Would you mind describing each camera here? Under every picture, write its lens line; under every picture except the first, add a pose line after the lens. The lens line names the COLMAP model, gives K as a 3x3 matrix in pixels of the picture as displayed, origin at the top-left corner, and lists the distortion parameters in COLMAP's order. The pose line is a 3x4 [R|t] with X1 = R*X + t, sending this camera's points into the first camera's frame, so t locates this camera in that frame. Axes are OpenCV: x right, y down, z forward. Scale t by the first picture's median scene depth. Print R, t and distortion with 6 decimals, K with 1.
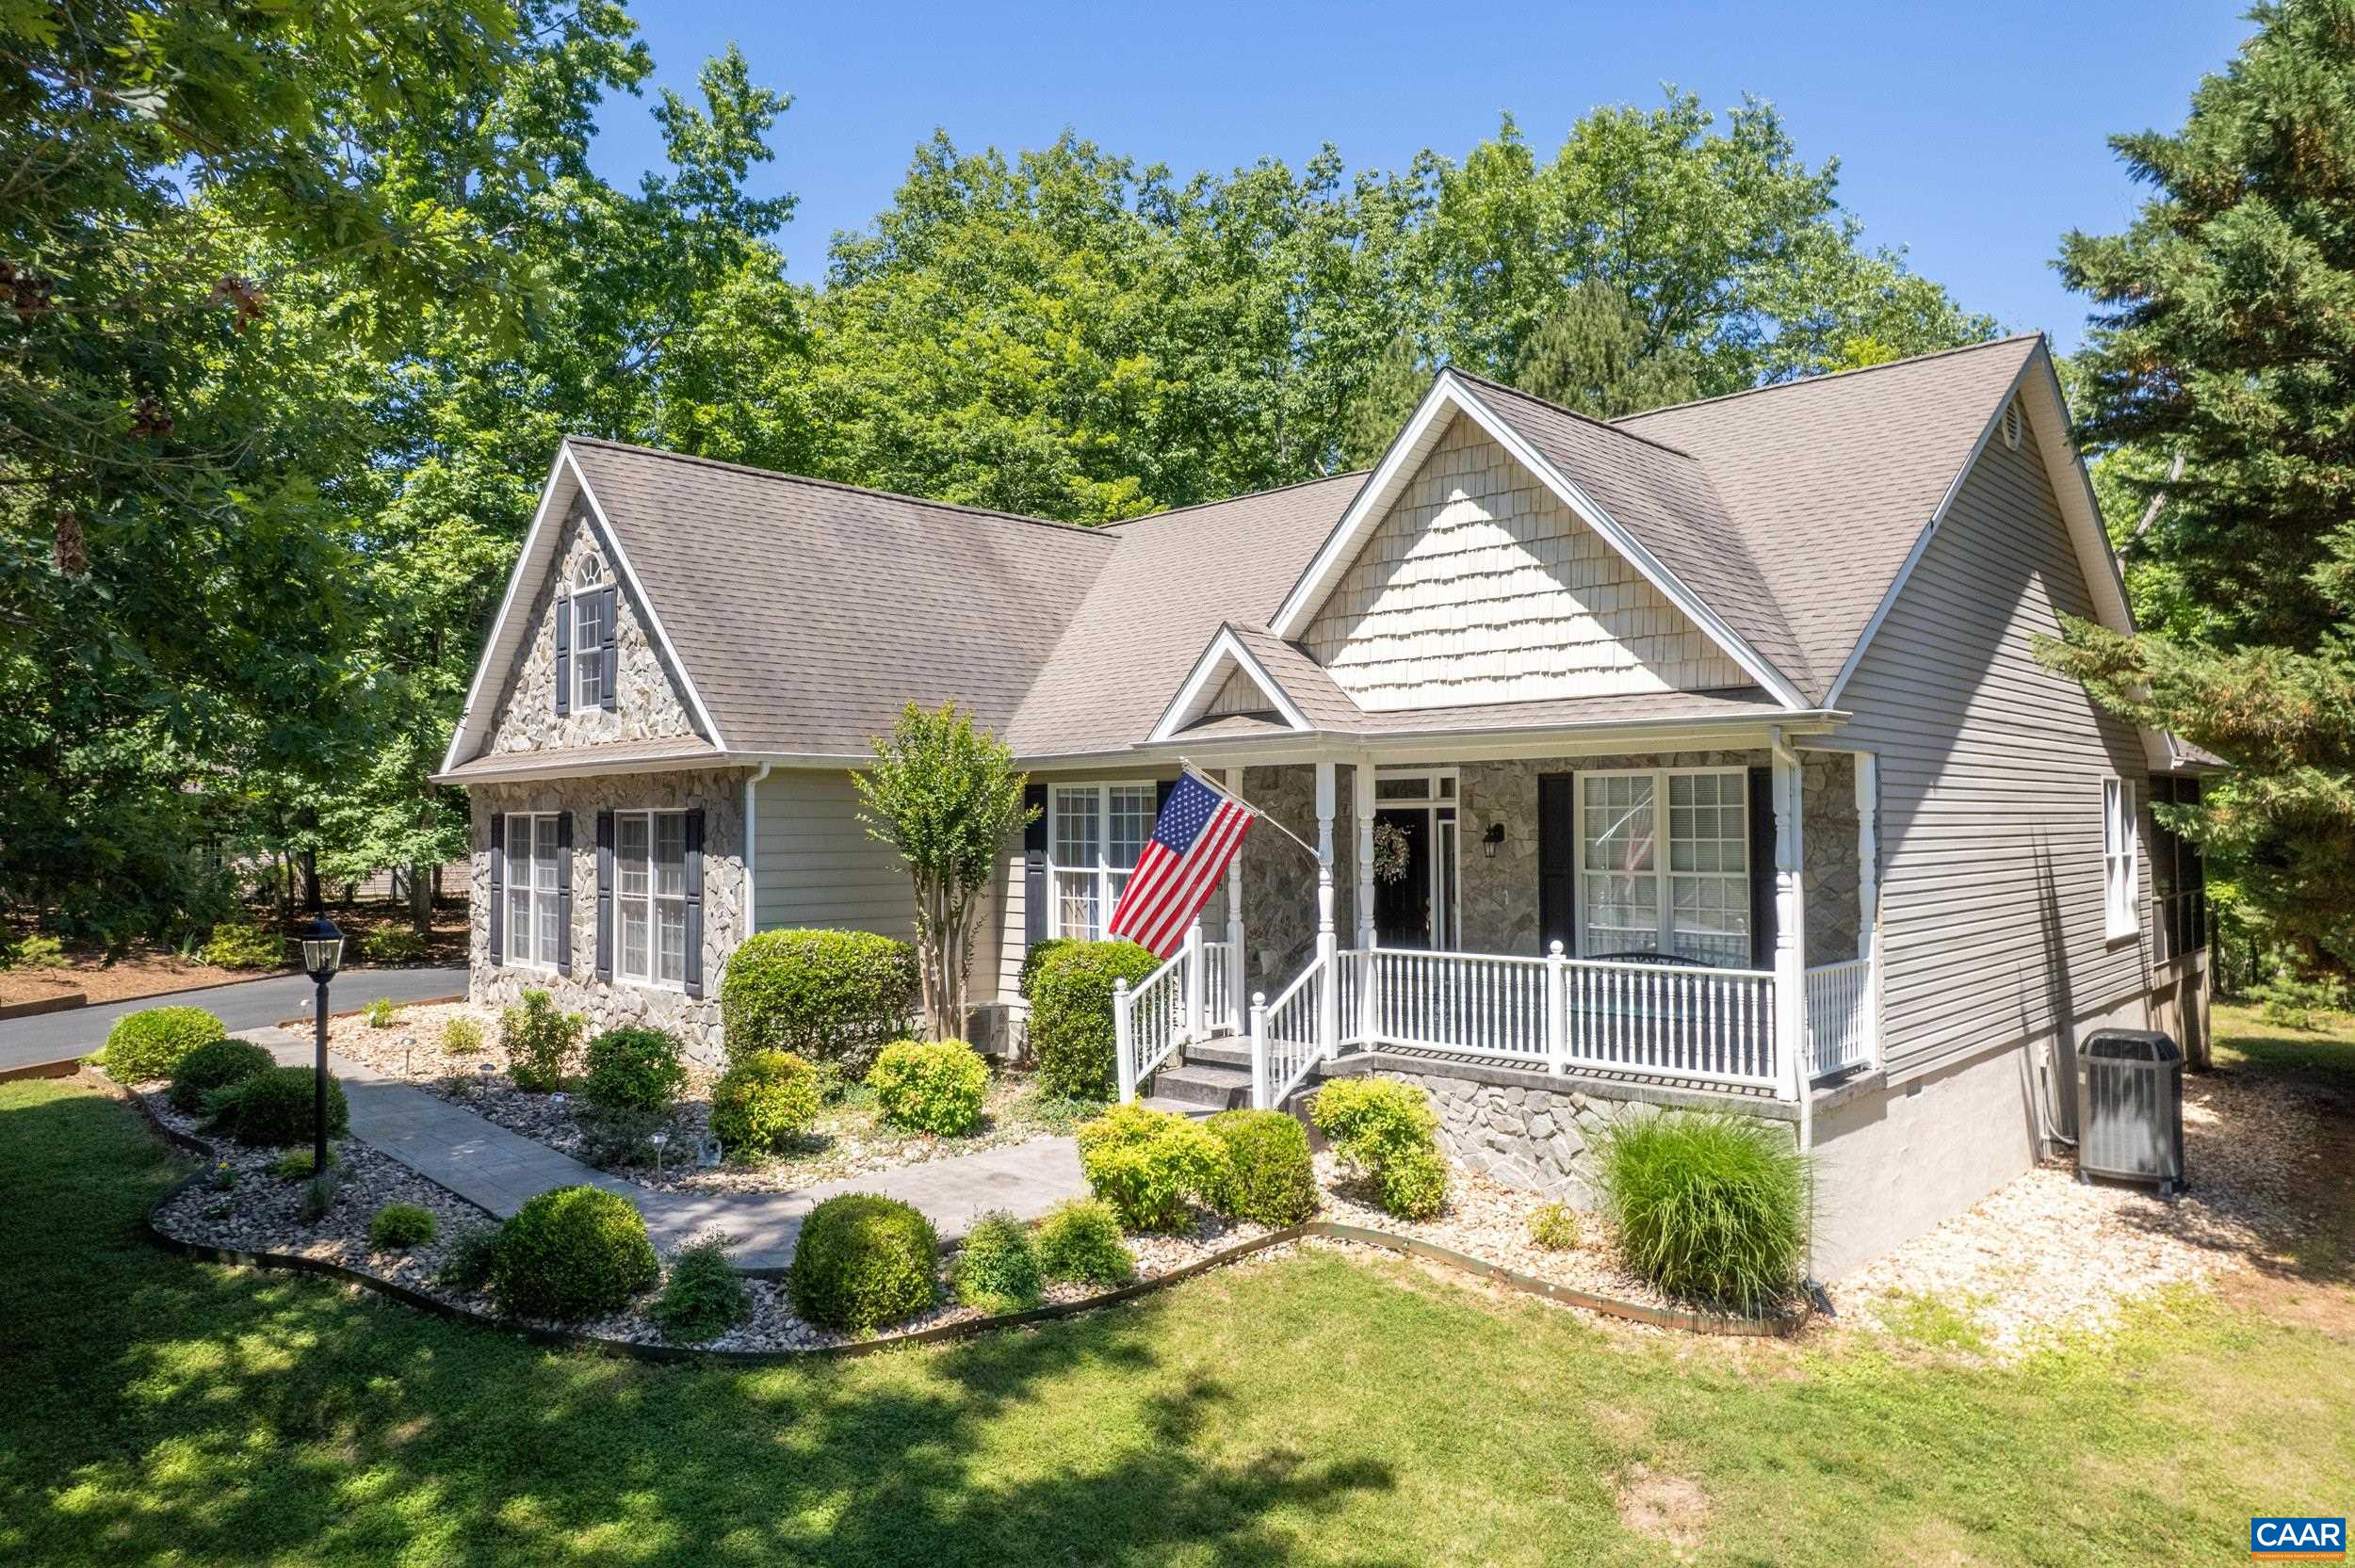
lens RADIAL K [[1502.5, 0, 1186.2], [0, 1502.5, 781.1], [0, 0, 1]] dist [-0.081366, 0.067202]
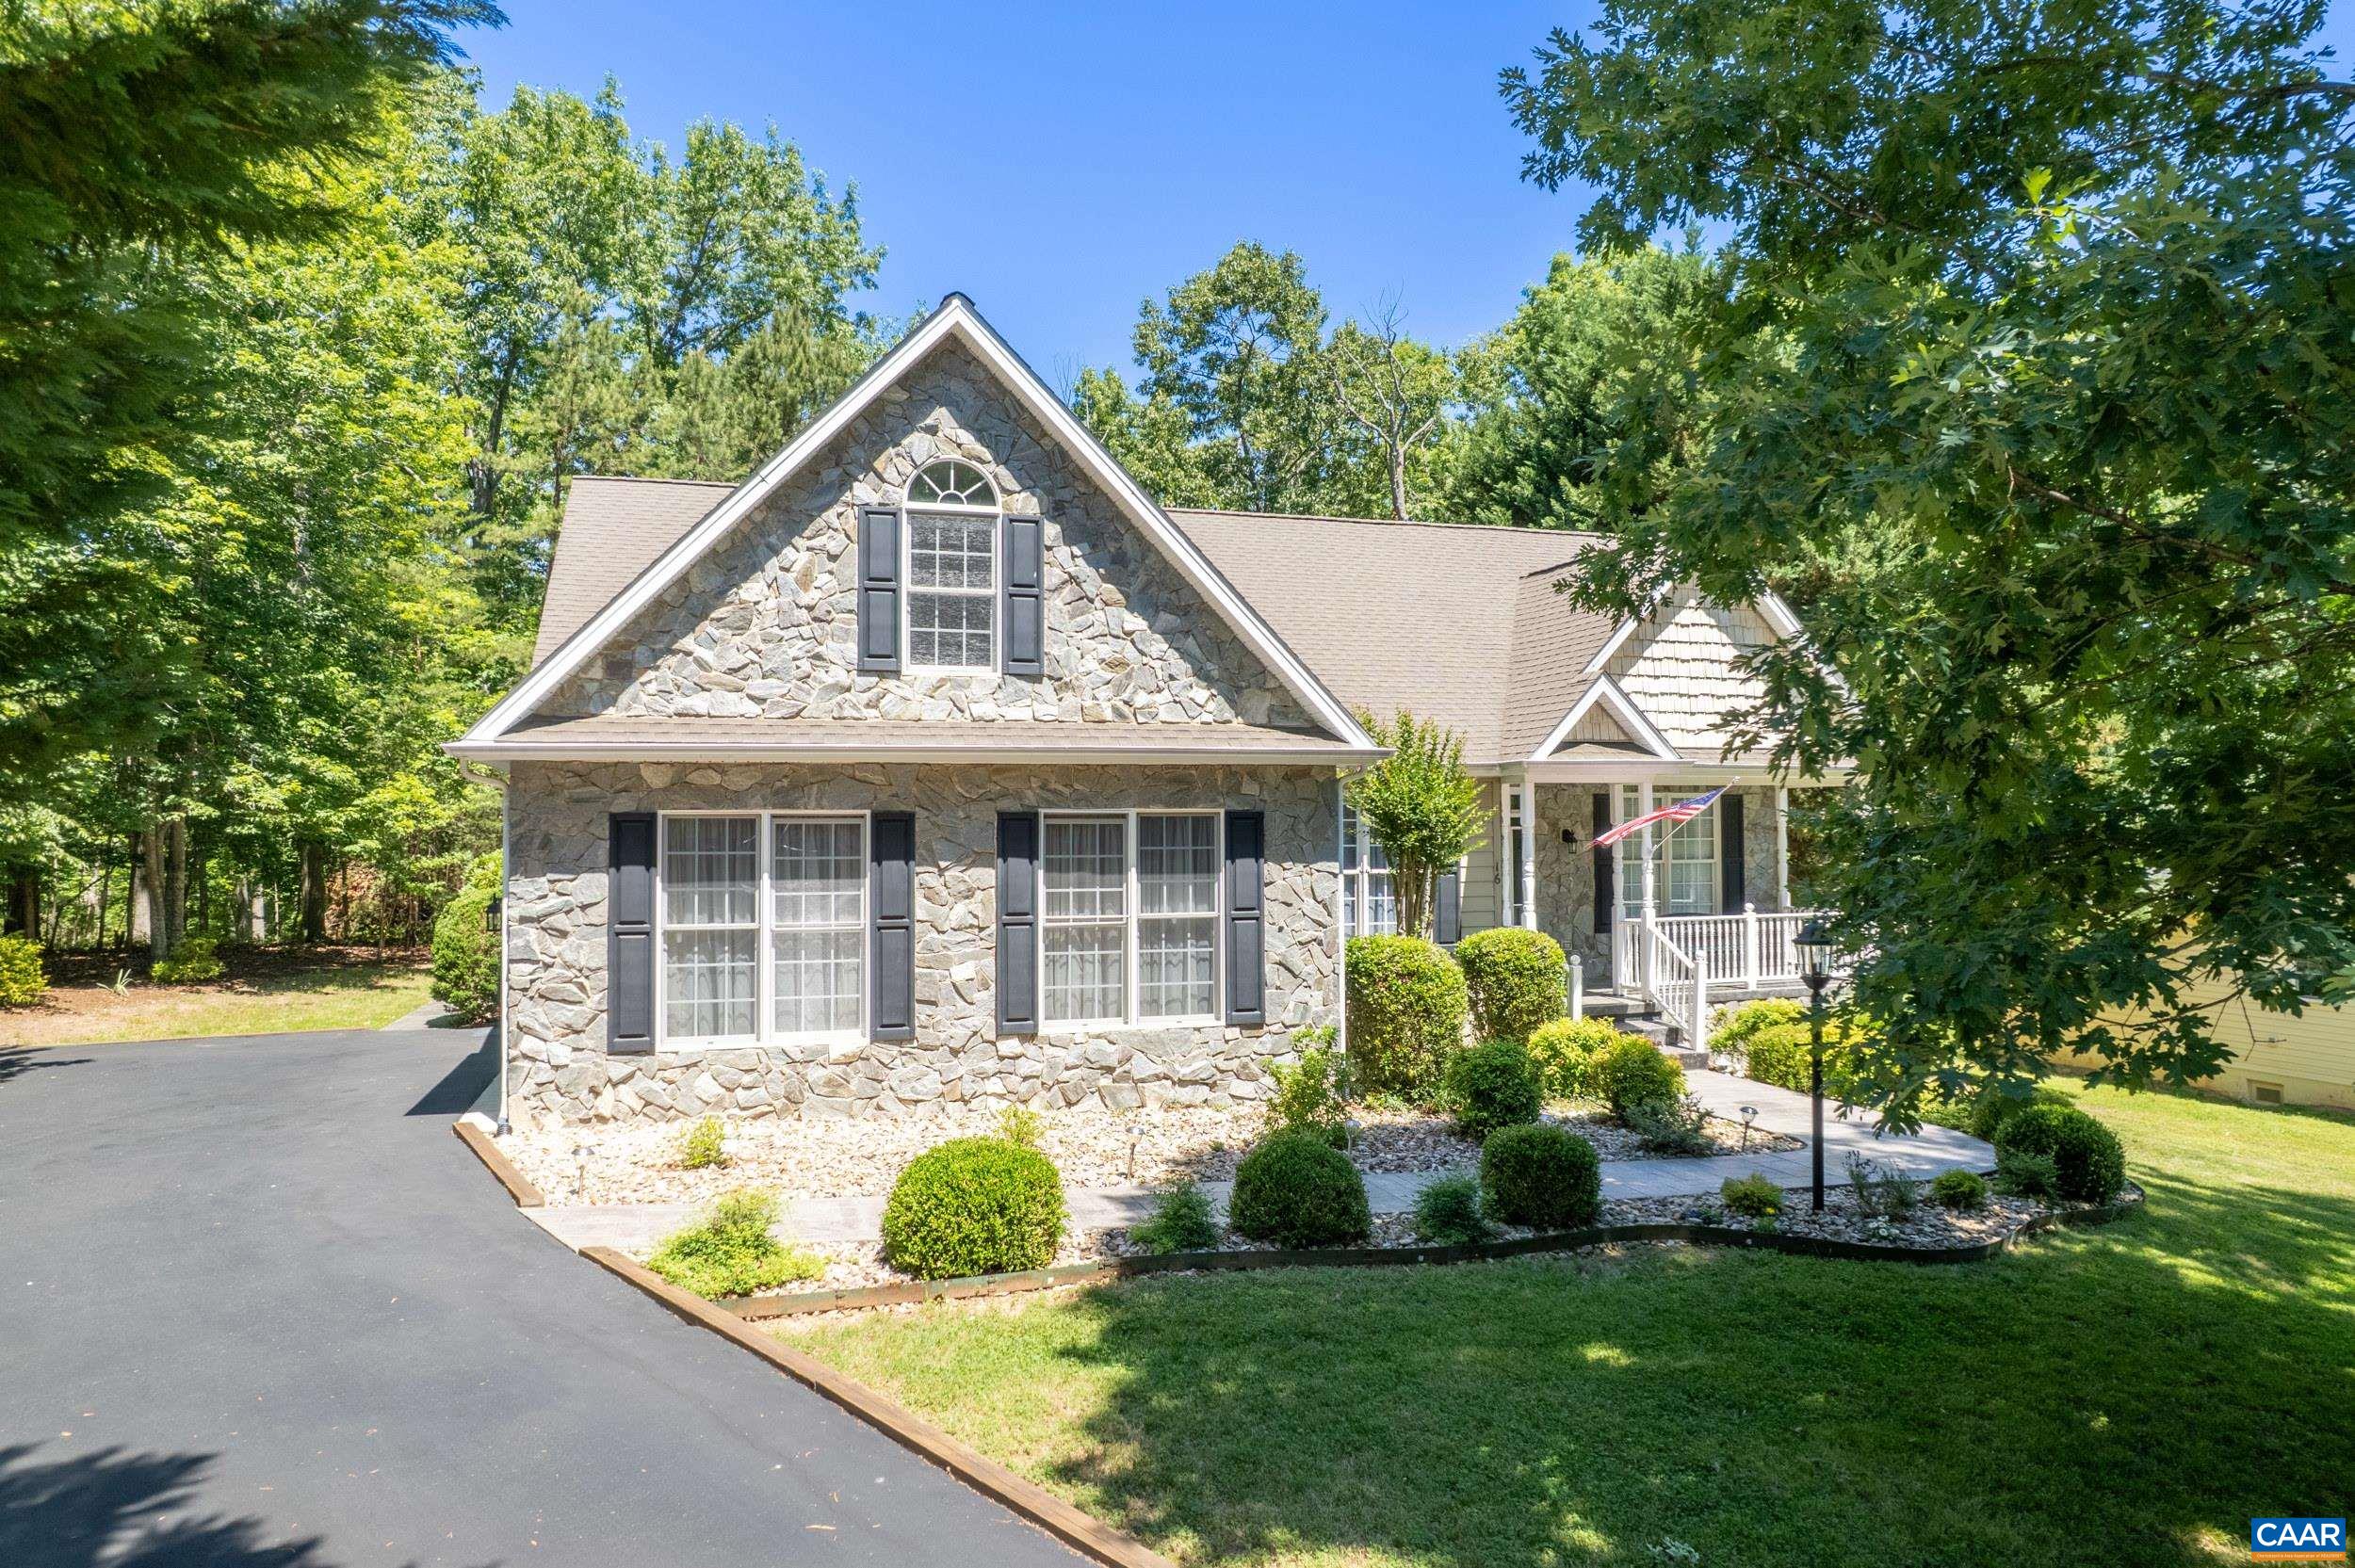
lens RADIAL K [[1502.5, 0, 1186.2], [0, 1502.5, 781.1], [0, 0, 1]] dist [-0.081366, 0.067202]
pose [[0.487381, 0.030138, 0.872669, -1.063045], [-0.024391, 0.999484, -0.020895, 0.019956], [-0.872849, -0.011101, 0.487864, 0.577901]]
